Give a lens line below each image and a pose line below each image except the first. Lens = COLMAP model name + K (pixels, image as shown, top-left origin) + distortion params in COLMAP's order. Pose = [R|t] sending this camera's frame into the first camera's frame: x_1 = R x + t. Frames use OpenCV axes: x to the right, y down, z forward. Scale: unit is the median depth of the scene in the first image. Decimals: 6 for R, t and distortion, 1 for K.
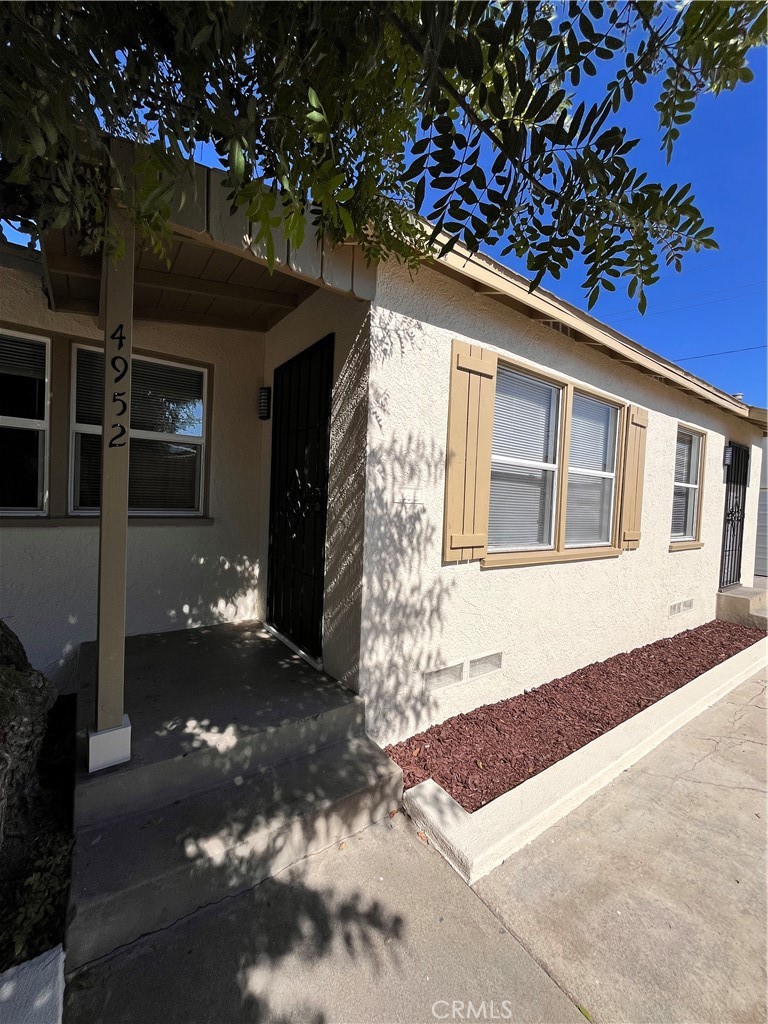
lens RADIAL K [[410.9, 0, 384.0], [0, 410.9, 512.0], [0, 0, 1]] dist [-0.000184, 0.000045]
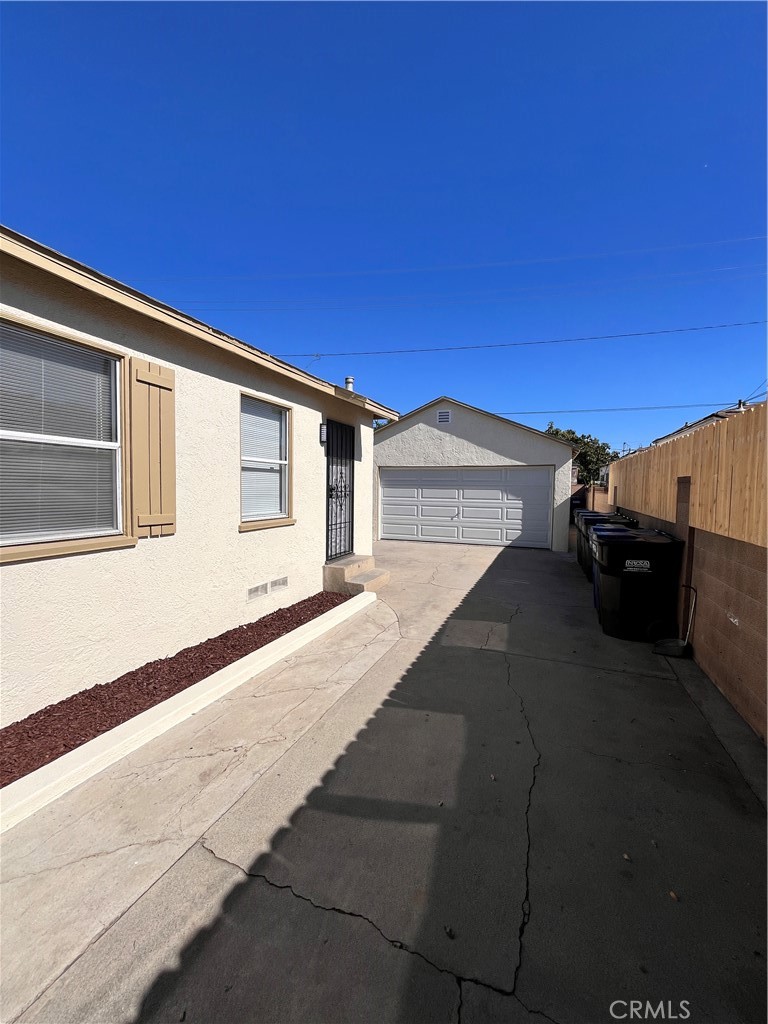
lens RADIAL K [[410.9, 0, 384.0], [0, 410.9, 512.0], [0, 0, 1]] dist [-0.000184, 0.000045]
pose [[0.843577, -0.065578, 0.532989, 0.434370], [0.044486, 0.997638, 0.052339, 0.015421], [-0.535162, -0.020442, 0.844502, 0.043152]]
